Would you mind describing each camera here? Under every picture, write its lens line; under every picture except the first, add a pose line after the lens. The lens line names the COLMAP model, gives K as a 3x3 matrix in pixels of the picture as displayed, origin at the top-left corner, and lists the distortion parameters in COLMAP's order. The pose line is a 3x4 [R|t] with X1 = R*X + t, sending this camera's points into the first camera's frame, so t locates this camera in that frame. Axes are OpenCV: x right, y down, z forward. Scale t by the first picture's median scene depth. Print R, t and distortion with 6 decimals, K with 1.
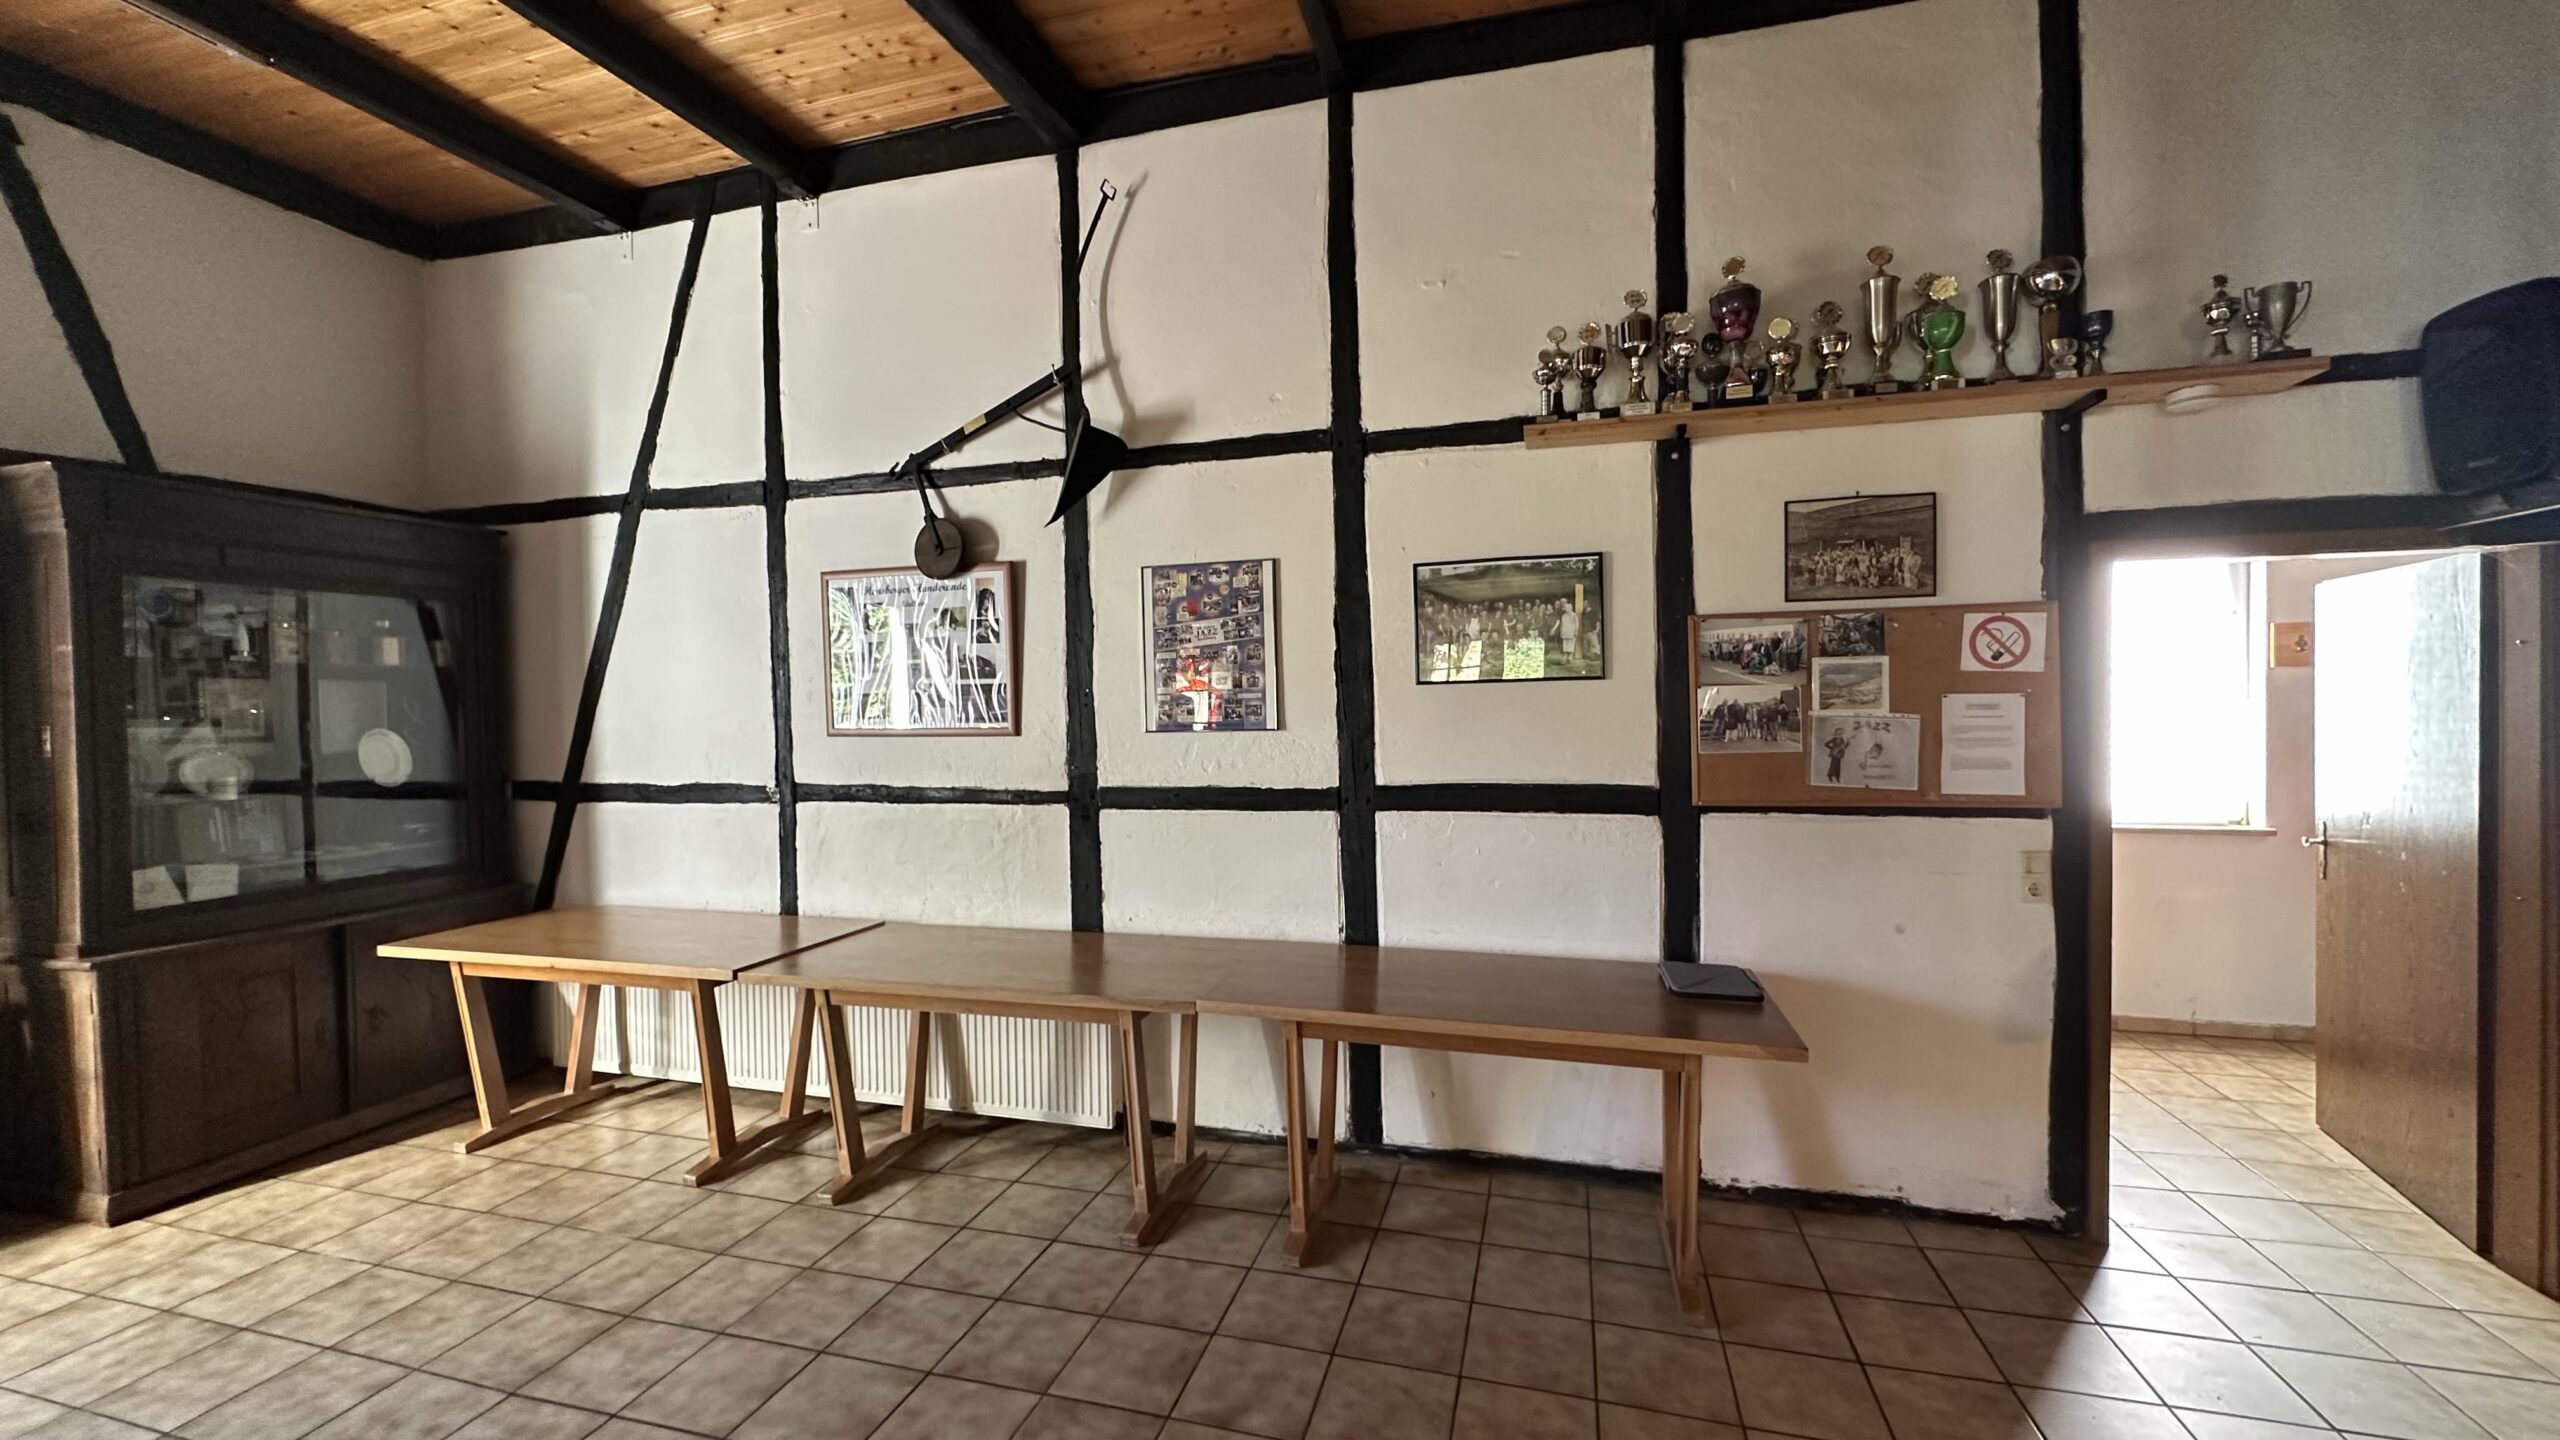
lens RADIAL K [[1013.7, 0, 1280.0], [0, 1013.7, 720.0], [0, 0, 1]] dist [-0.000604, -0.000276]
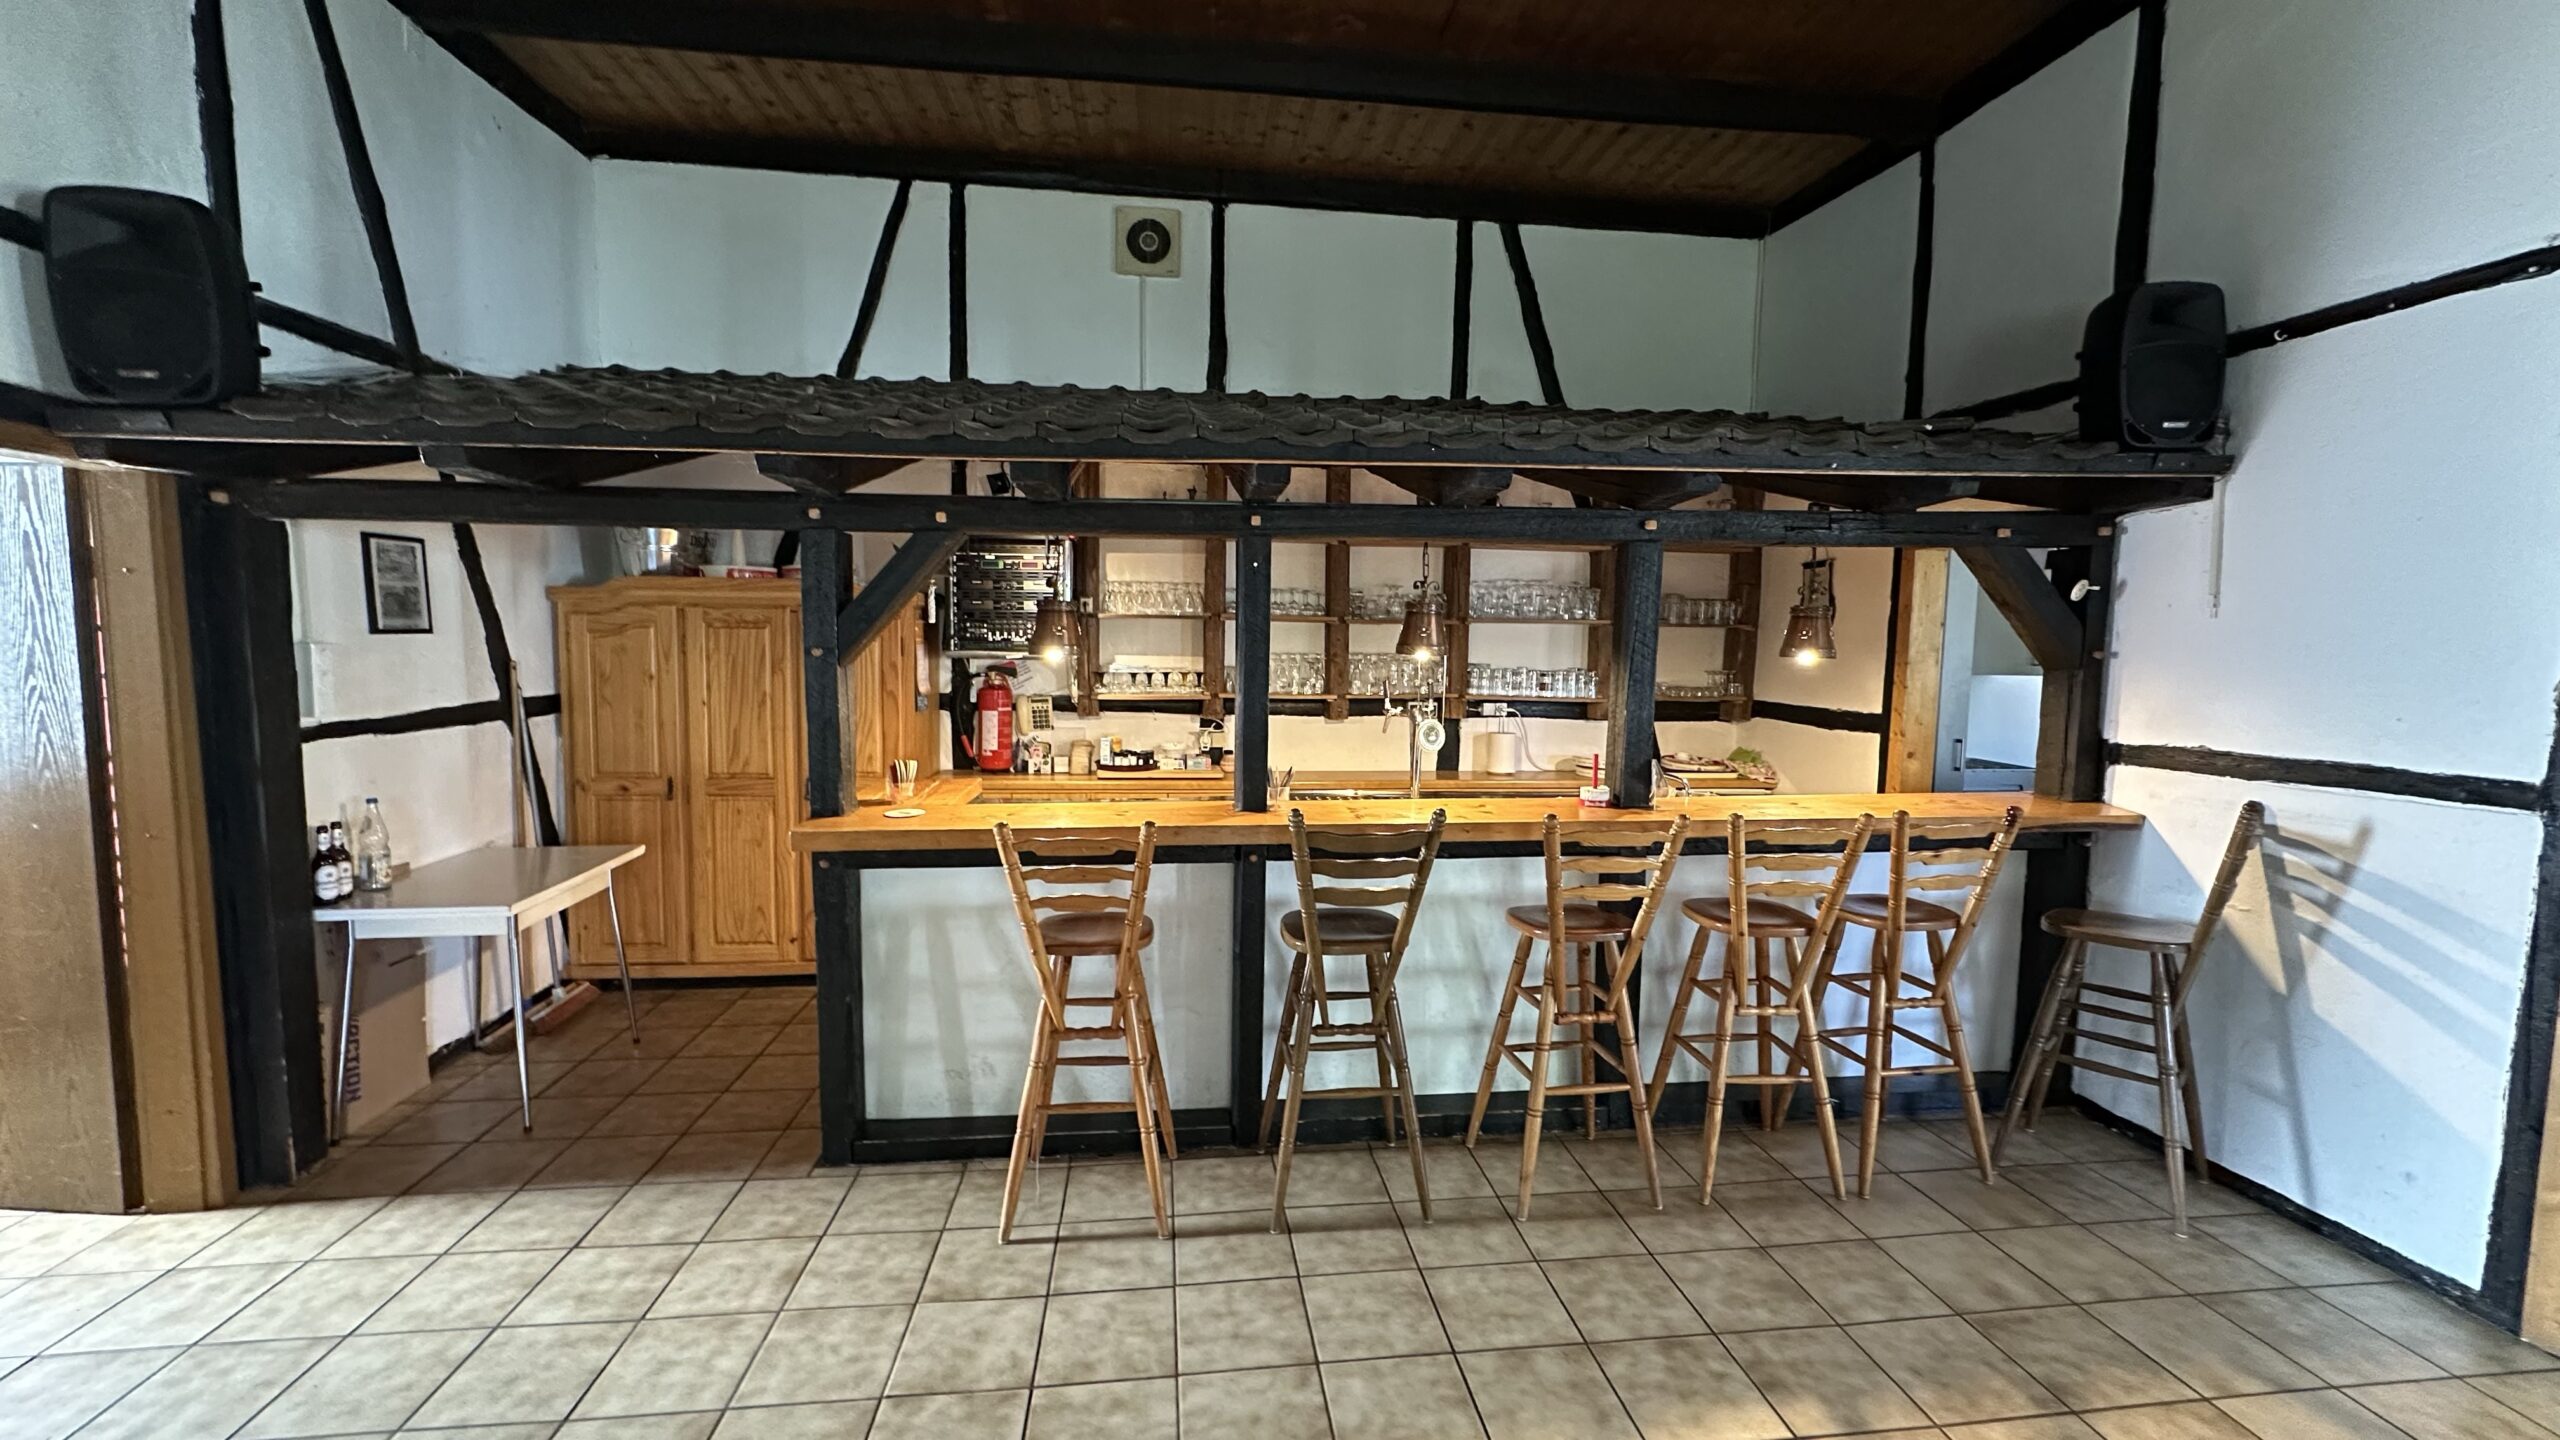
lens RADIAL K [[1013.7, 0, 1280.0], [0, 1013.7, 720.0], [0, 0, 1]] dist [-0.000604, -0.000276]
pose [[-0.384730, -0.064478, 0.920774, -0.071502], [0.000990, 0.997528, 0.070267, -0.000930], [-0.923029, 0.027945, -0.383715, 0.315157]]
